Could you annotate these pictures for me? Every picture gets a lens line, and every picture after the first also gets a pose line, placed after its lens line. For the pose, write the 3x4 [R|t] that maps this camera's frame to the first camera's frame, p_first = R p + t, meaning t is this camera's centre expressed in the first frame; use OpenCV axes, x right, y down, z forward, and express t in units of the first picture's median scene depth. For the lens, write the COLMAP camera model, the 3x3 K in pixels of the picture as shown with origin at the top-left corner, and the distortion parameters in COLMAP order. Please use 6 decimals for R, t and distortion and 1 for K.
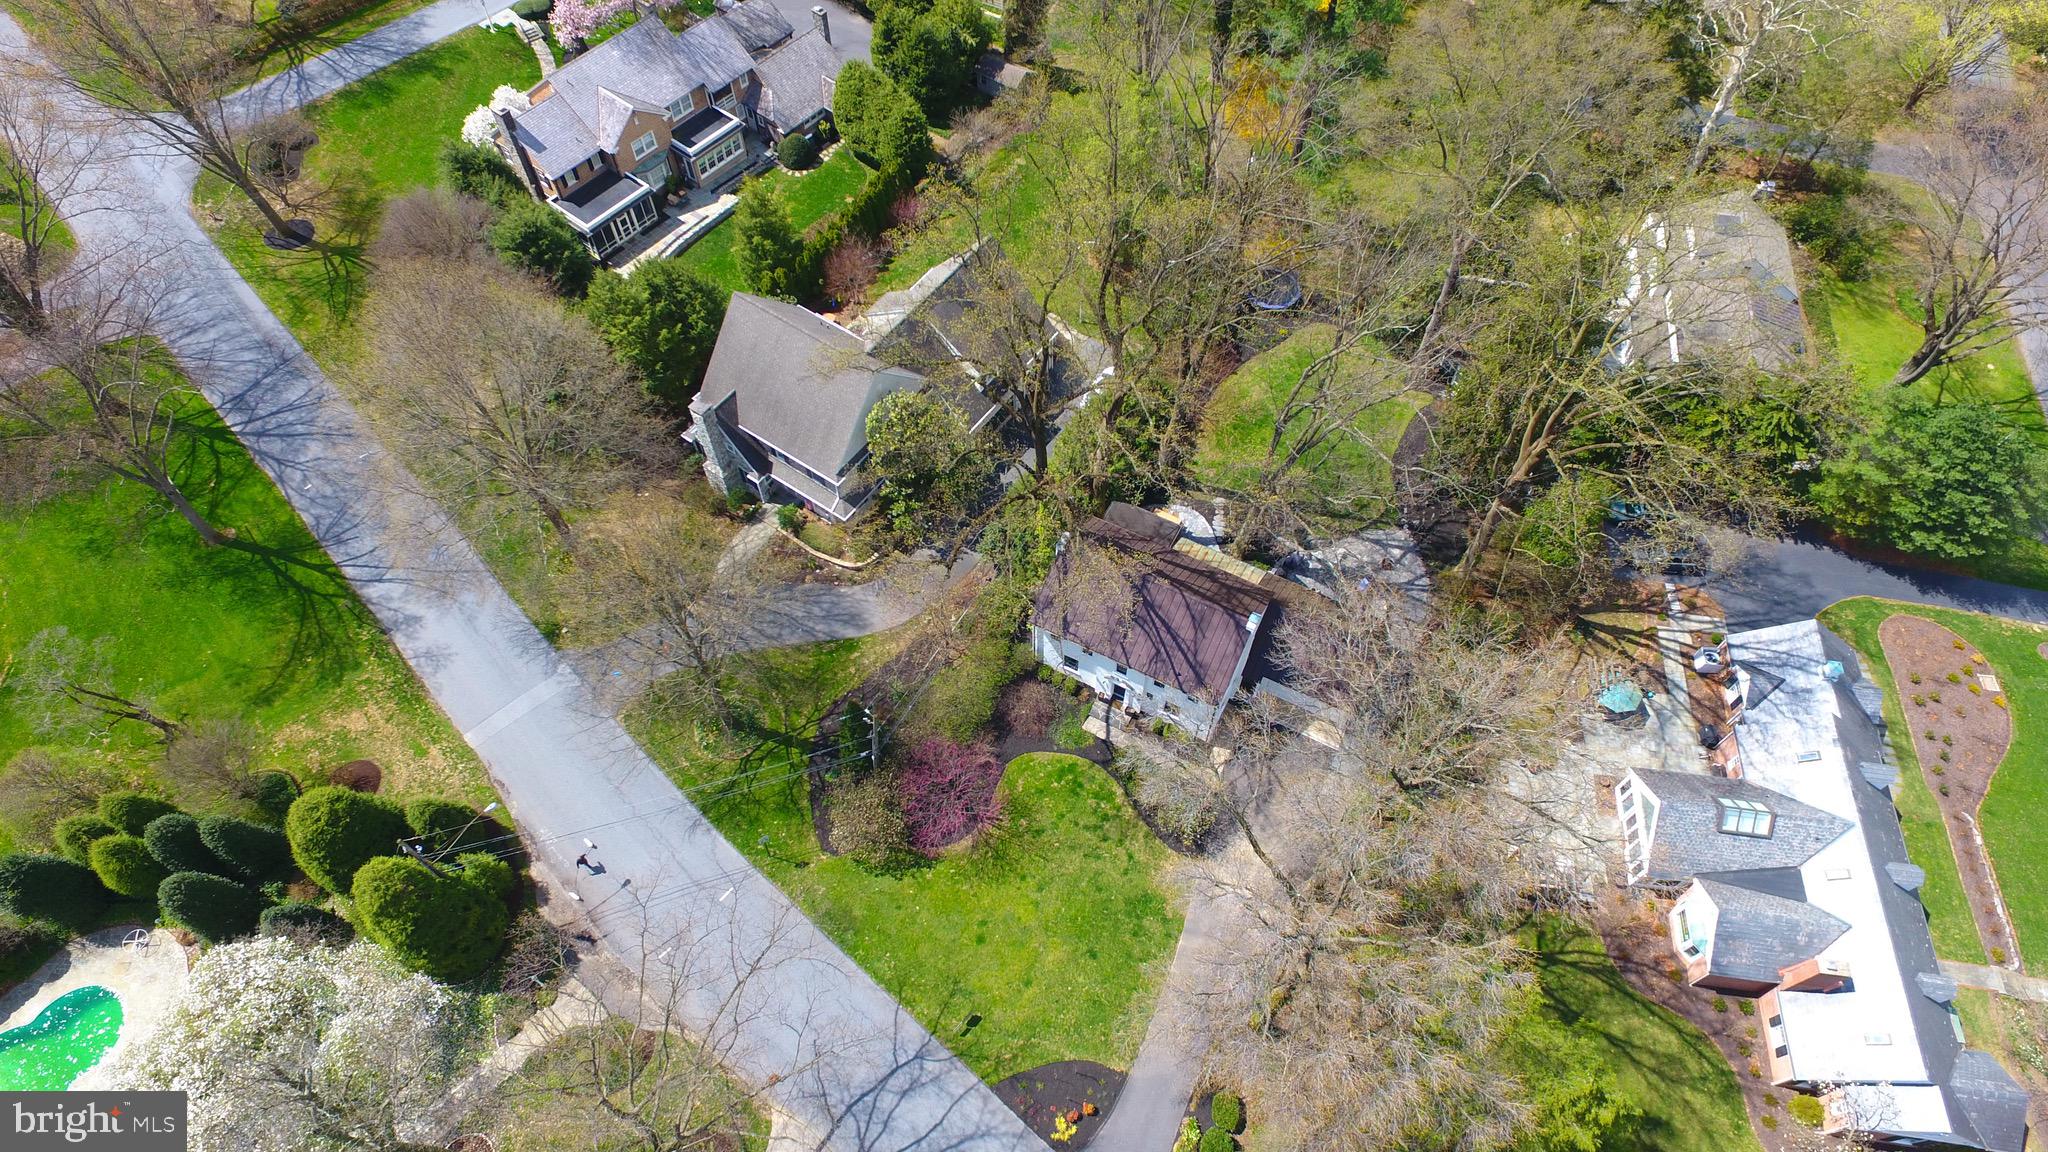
lens RADIAL K [[1191.6, 0, 1026.0], [0, 1191.6, 572.7], [0, 0, 1]] dist [-0.007484, 0.013171]
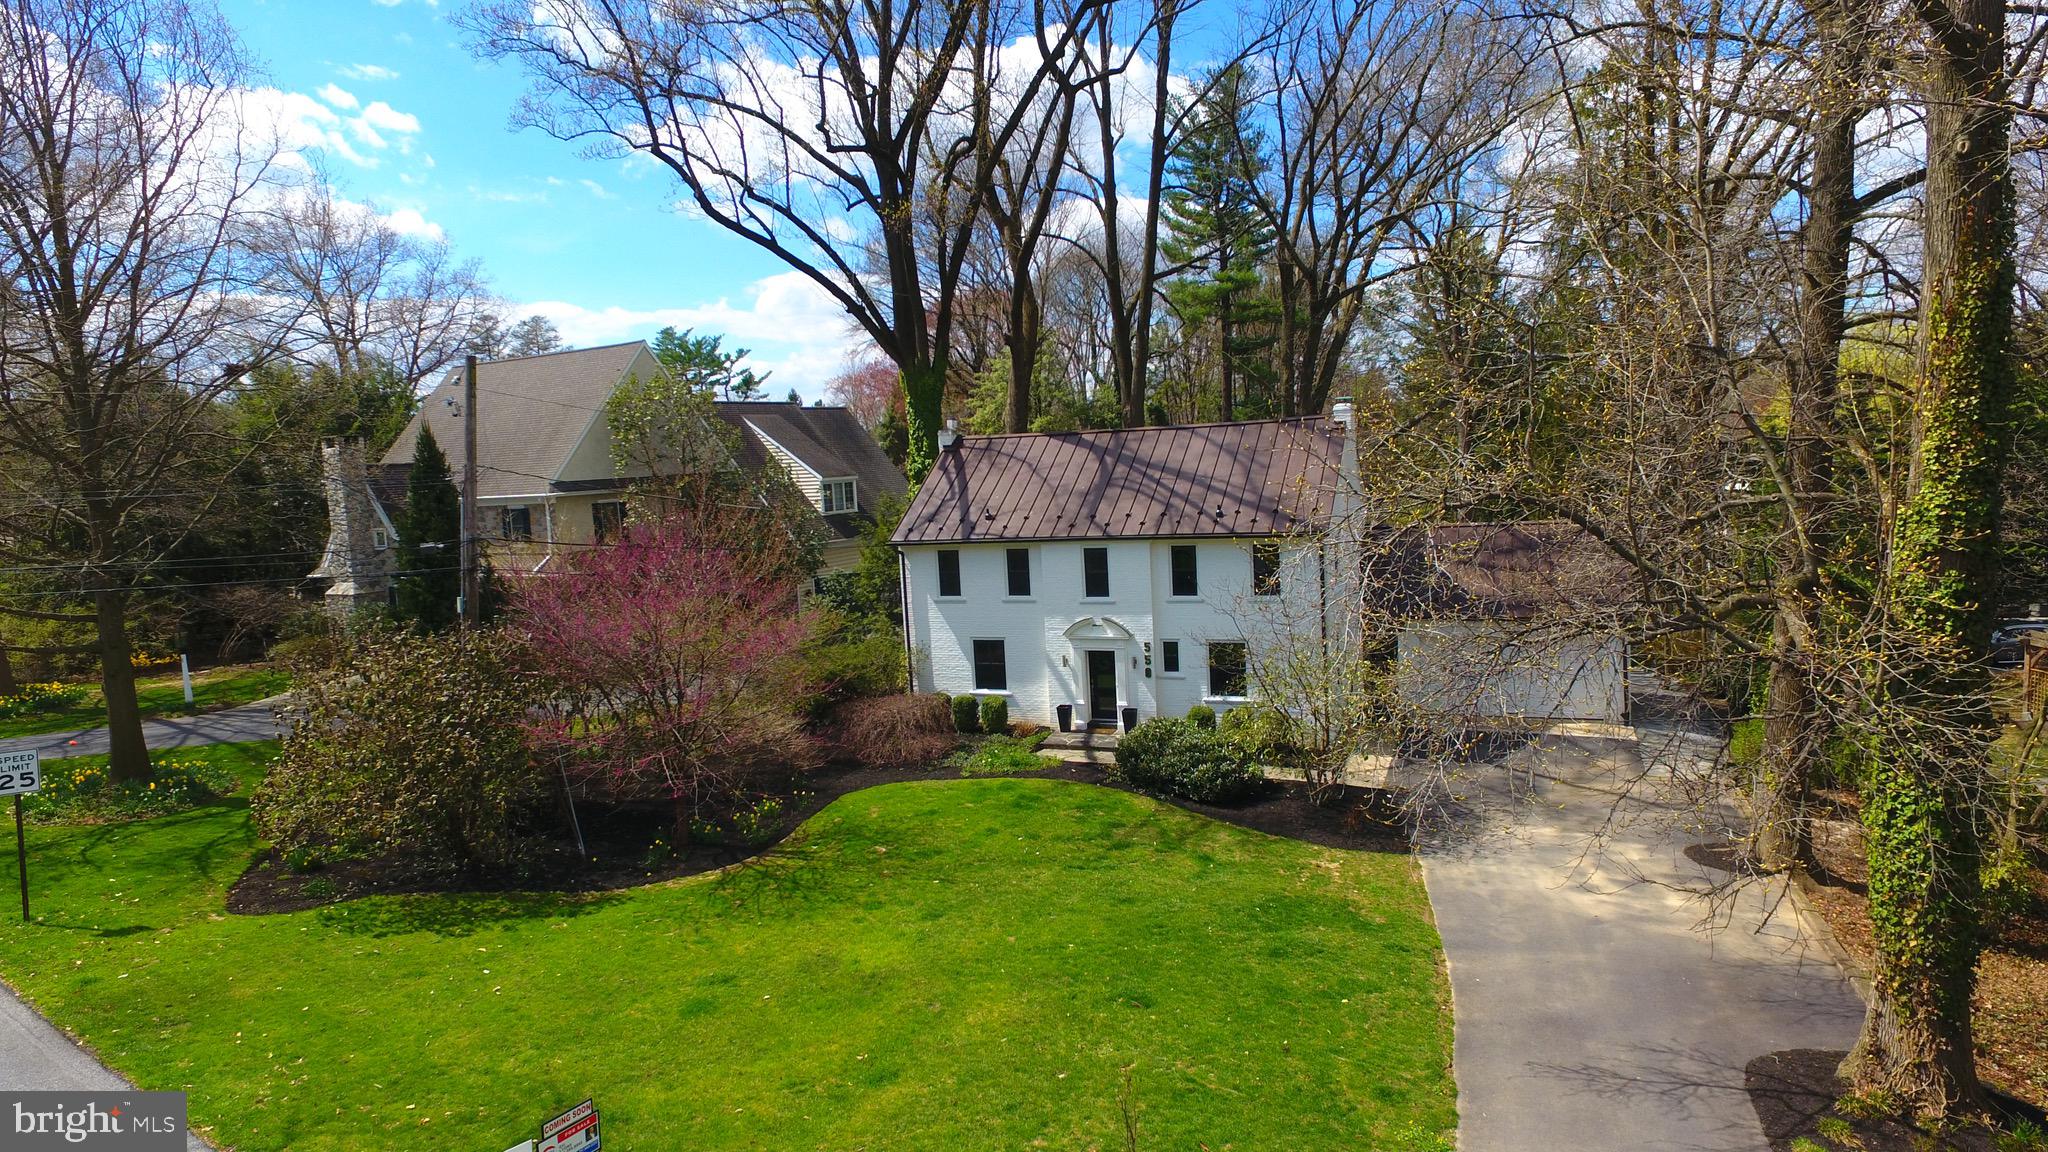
lens RADIAL K [[1191.6, 0, 1025.6], [0, 1191.6, 570.5], [0, 0, 1]] dist [-0.007484, 0.013171]
pose [[0.994409, -0.058553, 0.087881, 0.012953], [0.105192, 0.622374, -0.775619, 0.400844], [-0.009280, 0.780527, 0.625054, 0.669412]]
